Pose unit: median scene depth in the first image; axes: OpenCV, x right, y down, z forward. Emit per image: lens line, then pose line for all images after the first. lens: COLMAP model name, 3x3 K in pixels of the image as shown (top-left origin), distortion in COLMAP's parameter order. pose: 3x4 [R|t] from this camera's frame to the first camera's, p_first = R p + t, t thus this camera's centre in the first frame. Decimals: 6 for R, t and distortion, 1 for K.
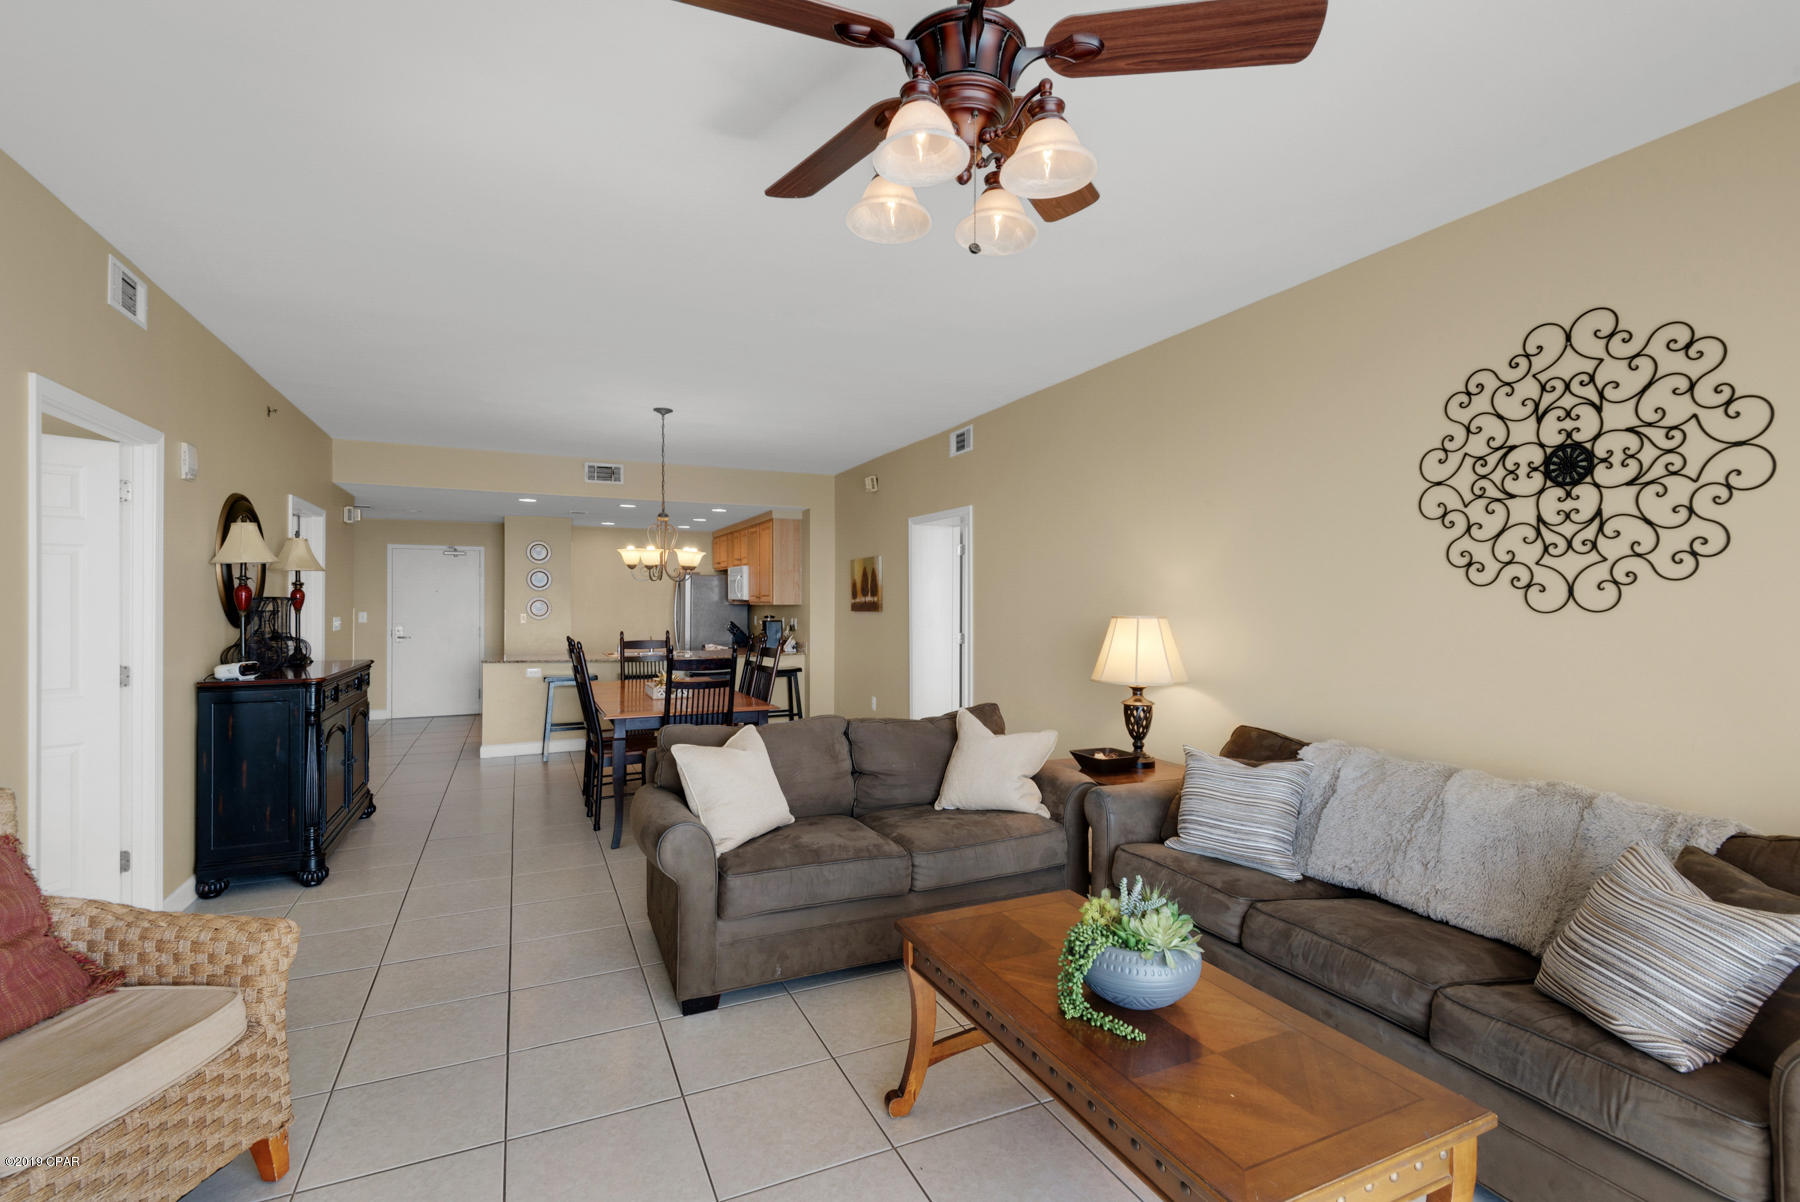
lens RADIAL K [[819.2, 0, 896.0], [0, 819.2, 591.4], [0, 0, 1]] dist [0.033605, -0.020858]
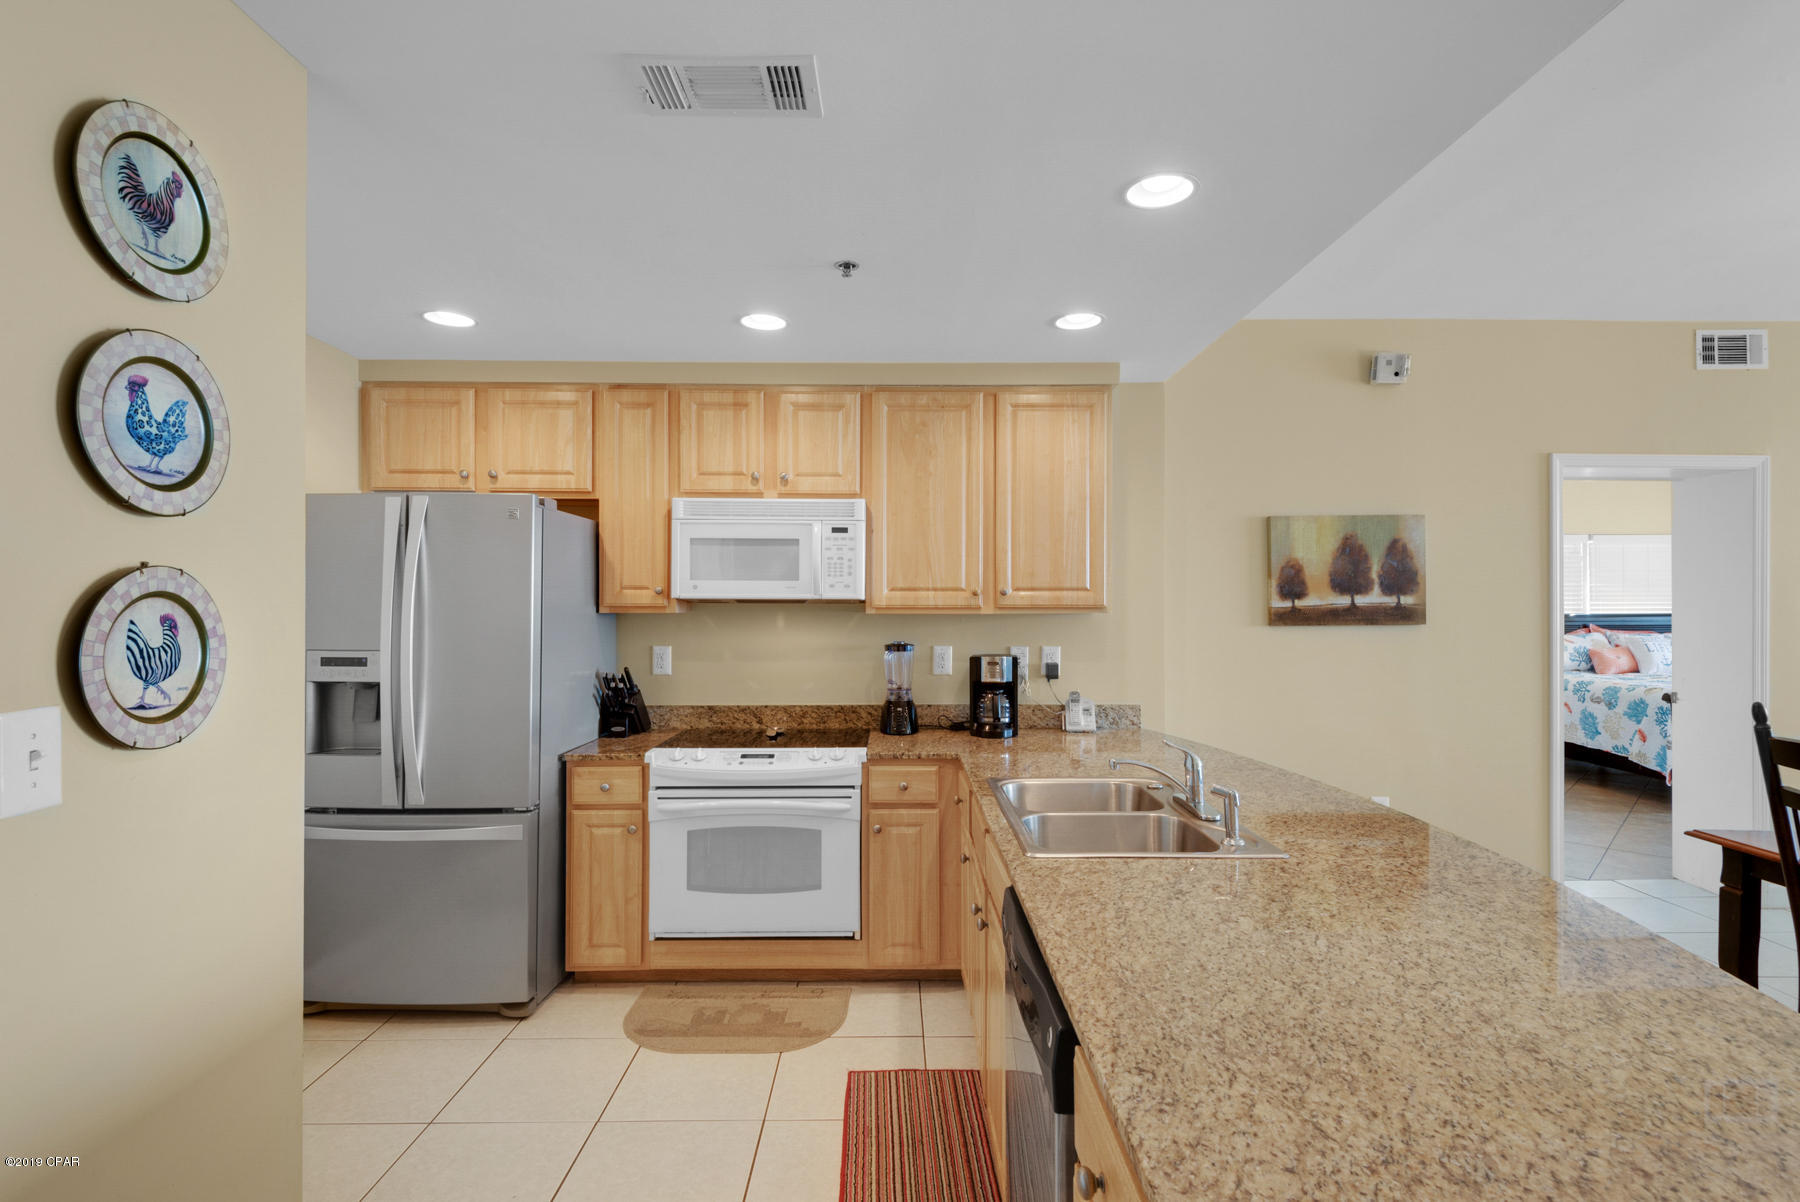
lens RADIAL K [[861.5, 0, 902.1], [0, 861.5, 601.1], [0, 0, 1]] dist [0.040238, -0.029111]
pose [[0.403344, 0.003073, 0.915043, -1.637547], [-0.012546, 0.999919, 0.002172, 0.030935], [-0.914963, -0.012356, 0.403350, 2.729751]]
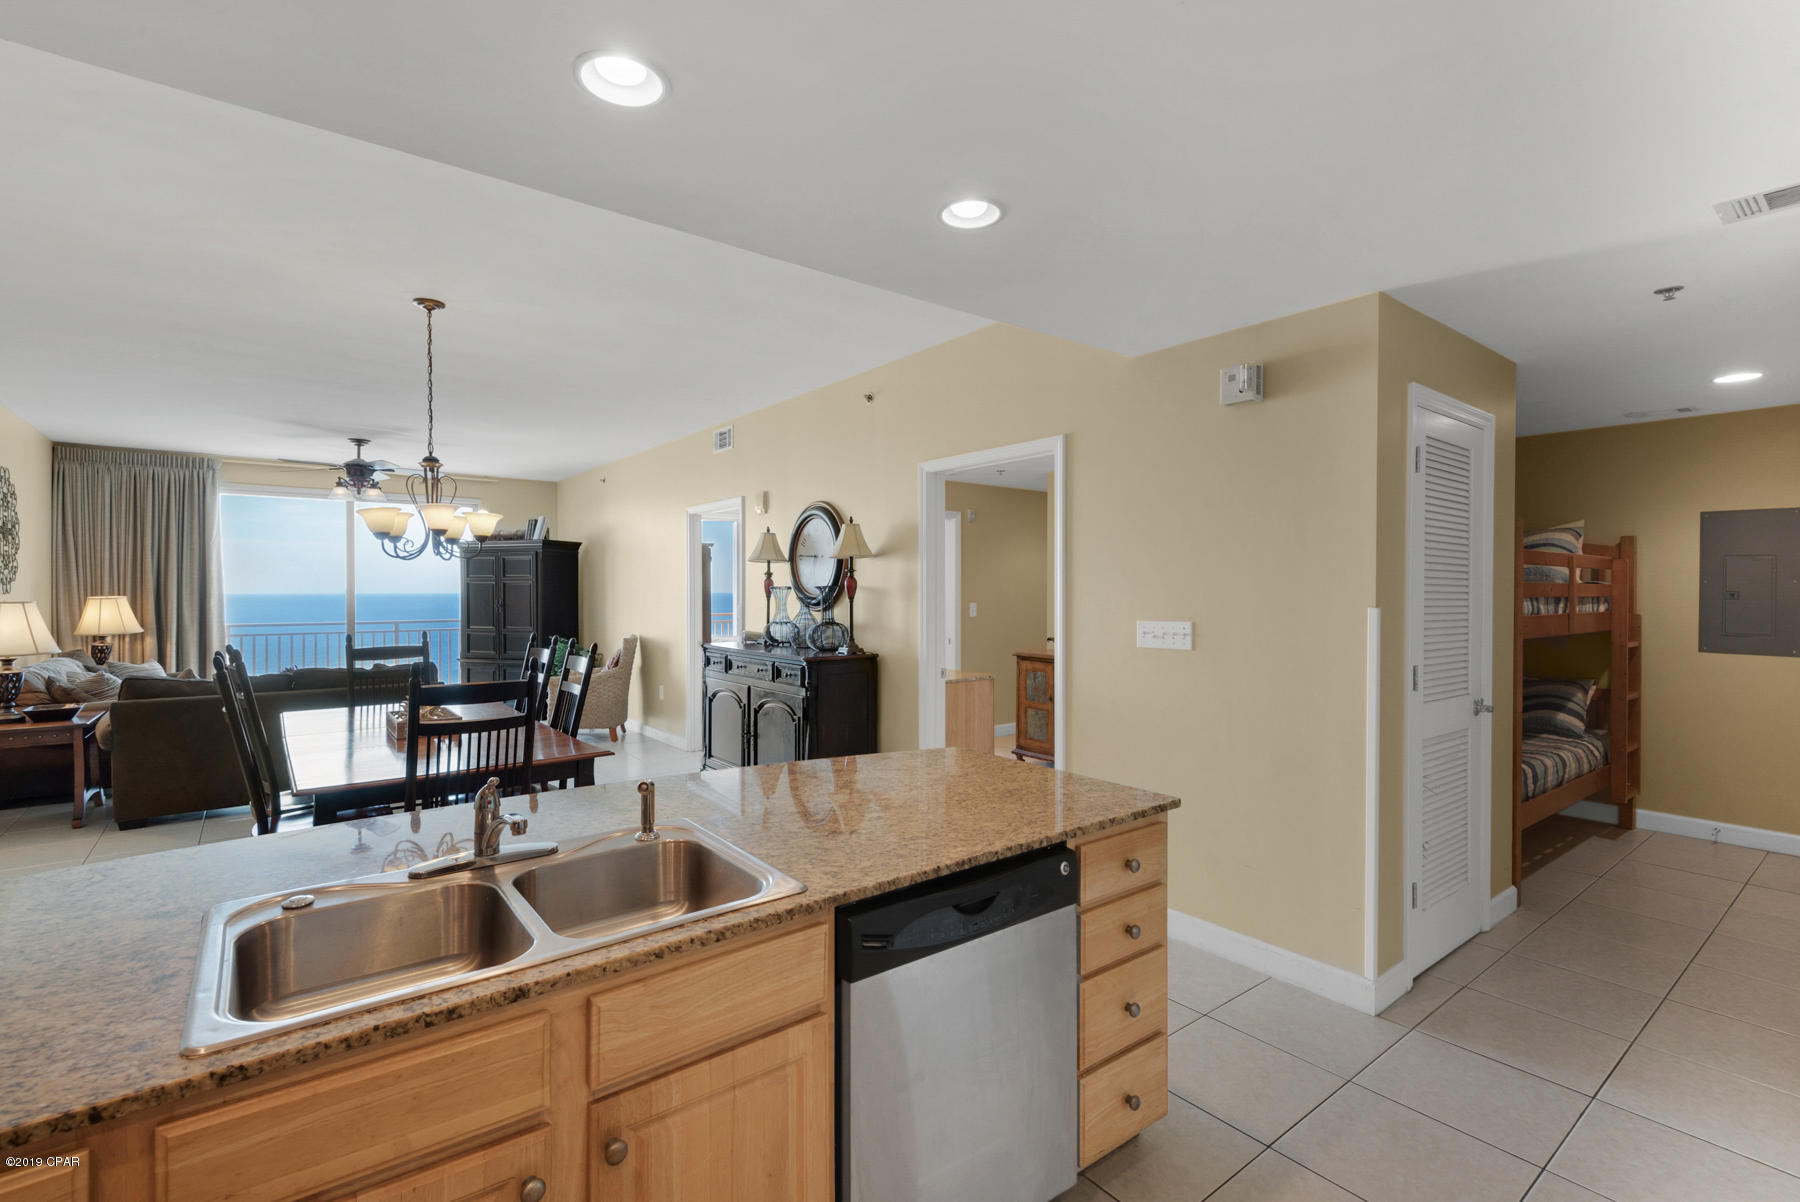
lens RADIAL K [[819.2, 0, 896.0], [0, 819.2, 591.4], [0, 0, 1]] dist [0.033605, -0.020858]
pose [[-0.972341, -0.001461, -0.233561, -0.953895], [0.000961, 0.999947, -0.010255, 0.040261], [0.233564, -0.010195, -0.972288, 3.405363]]
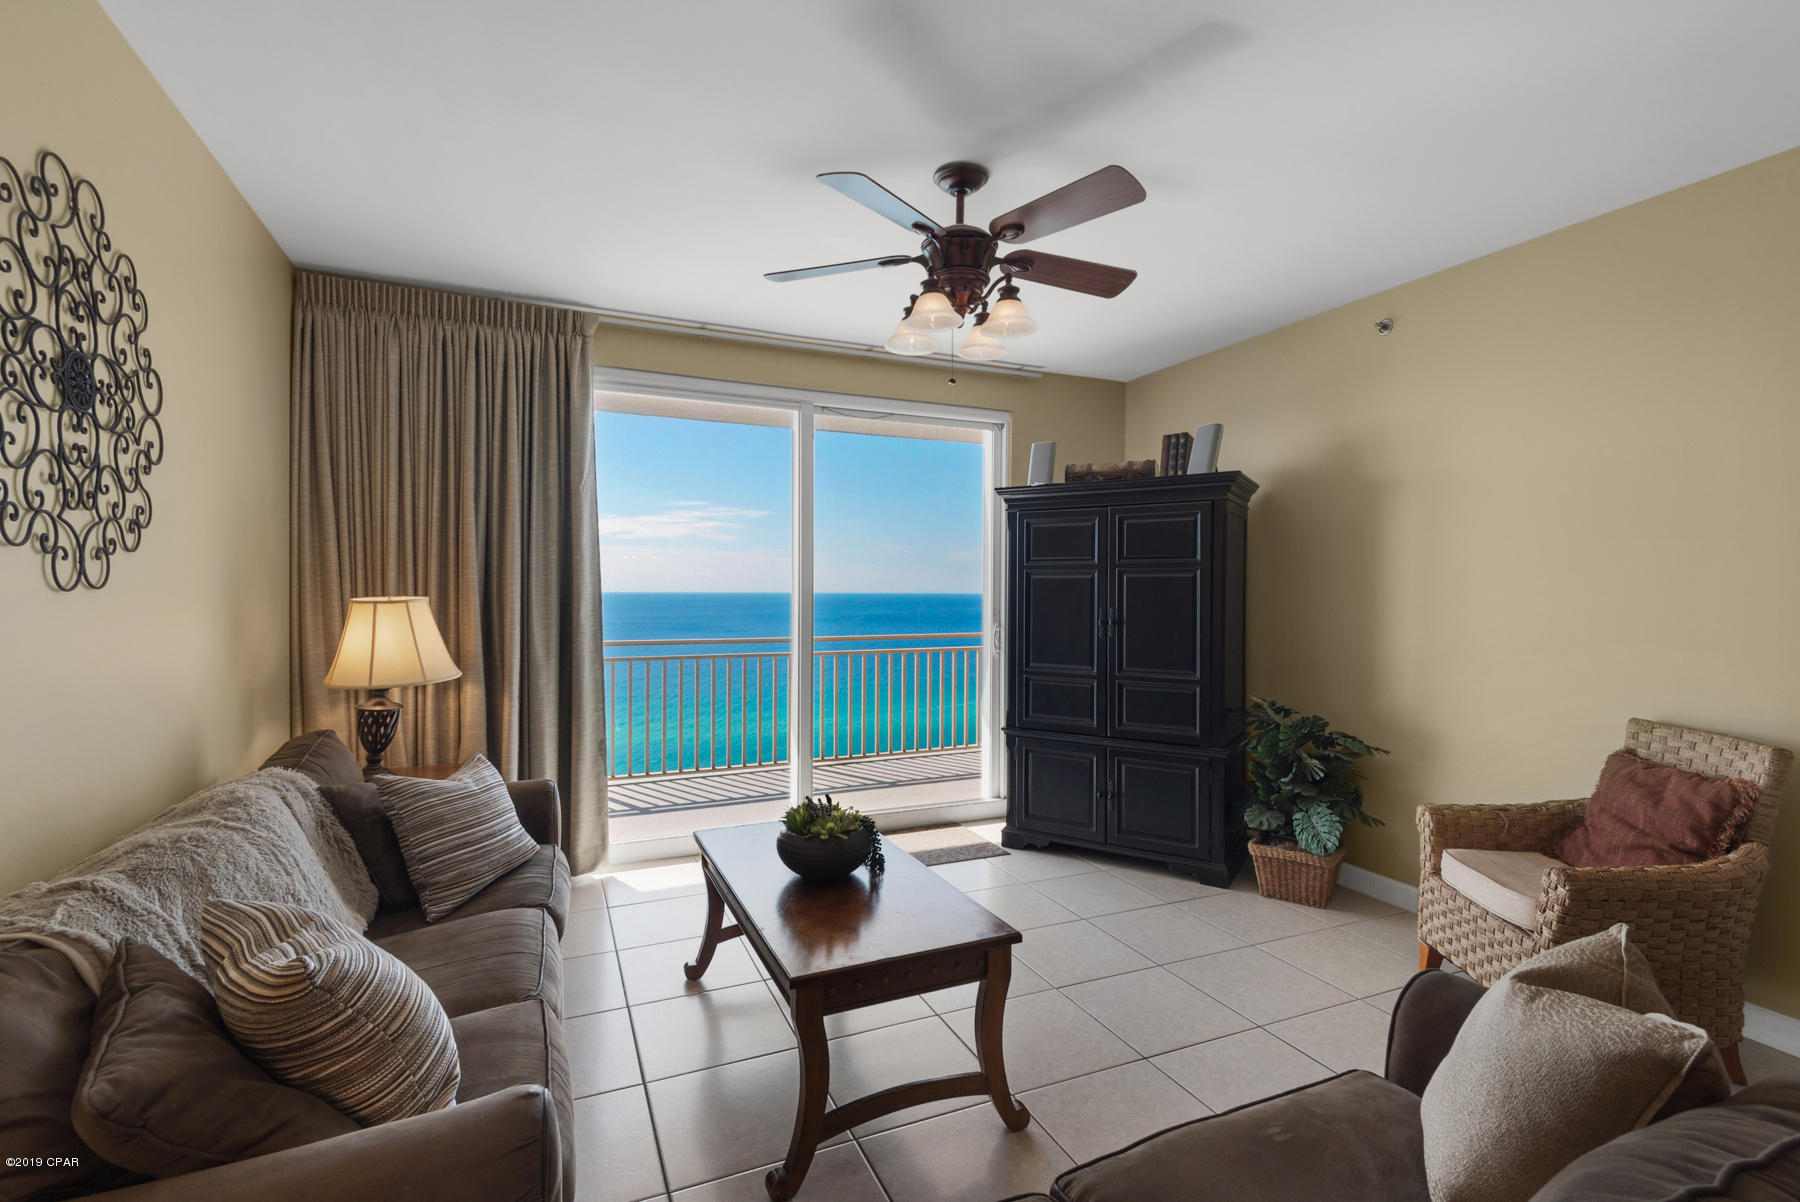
lens RADIAL K [[827.0, 0, 908.6], [0, 827.0, 598.1], [0, 0, 1]] dist [0.040968, 0.000229]
pose [[-0.999960, -0.007351, 0.005035, 0.083520], [-0.007365, 0.999969, -0.002628, 0.026021], [-0.005015, -0.002665, -0.999984, 1.522367]]
